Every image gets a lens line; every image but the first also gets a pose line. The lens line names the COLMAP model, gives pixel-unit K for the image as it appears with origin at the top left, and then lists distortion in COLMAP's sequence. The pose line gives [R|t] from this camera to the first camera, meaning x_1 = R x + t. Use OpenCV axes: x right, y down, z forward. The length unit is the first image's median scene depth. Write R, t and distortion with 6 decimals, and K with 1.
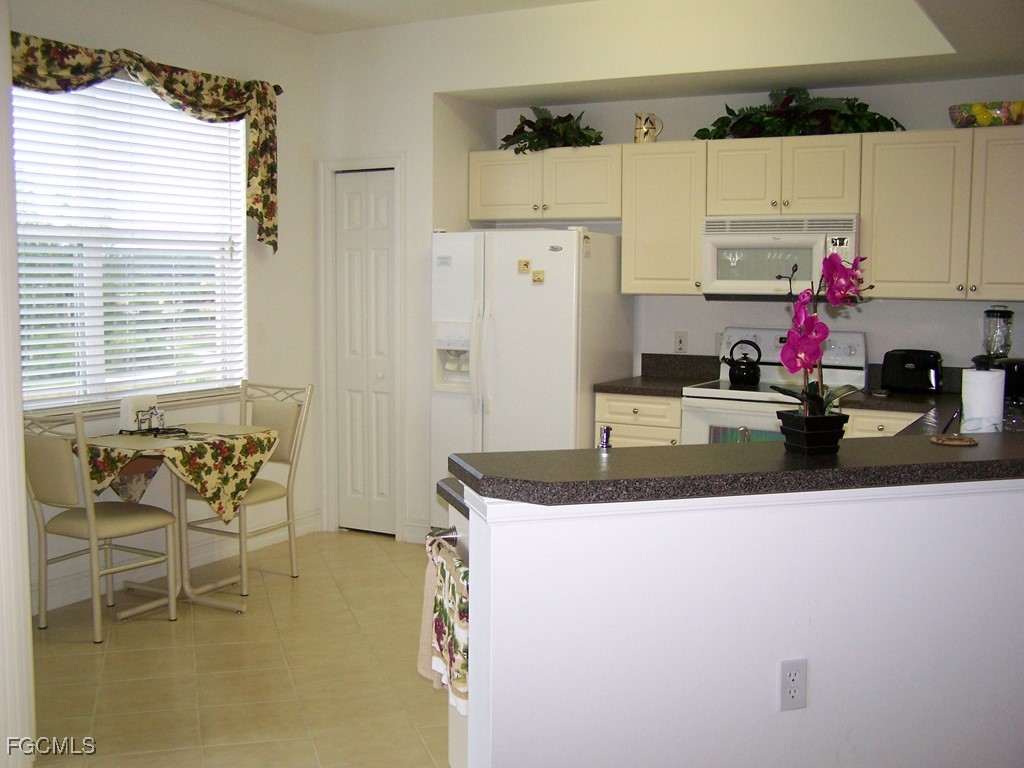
lens RADIAL K [[1135.6, 0, 512.0], [0, 1135.6, 384.0], [0, 0, 1]] dist [-0.212196, 0.433997]
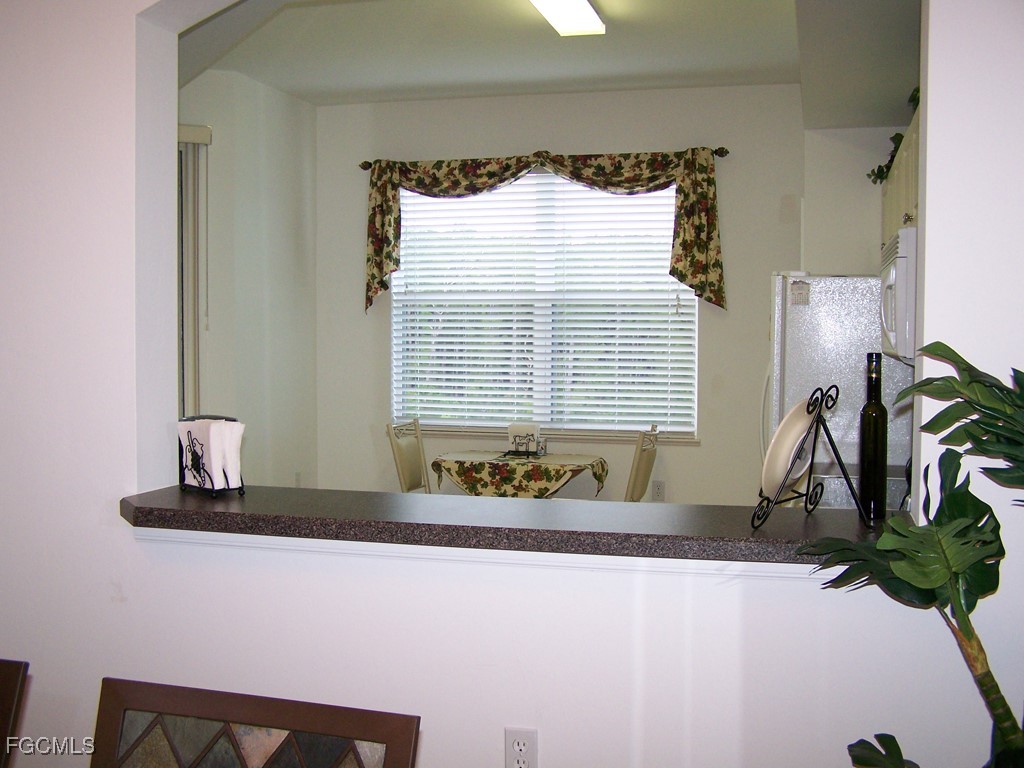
lens RADIAL K [[1135.6, 0, 512.0], [0, 1135.6, 384.0], [0, 0, 1]] dist [-0.212196, 0.433997]
pose [[0.250509, 0.043608, -0.967132, 0.883746], [-0.095242, 0.995249, 0.020206, -0.058016], [0.963418, 0.087050, 0.253472, 0.650925]]
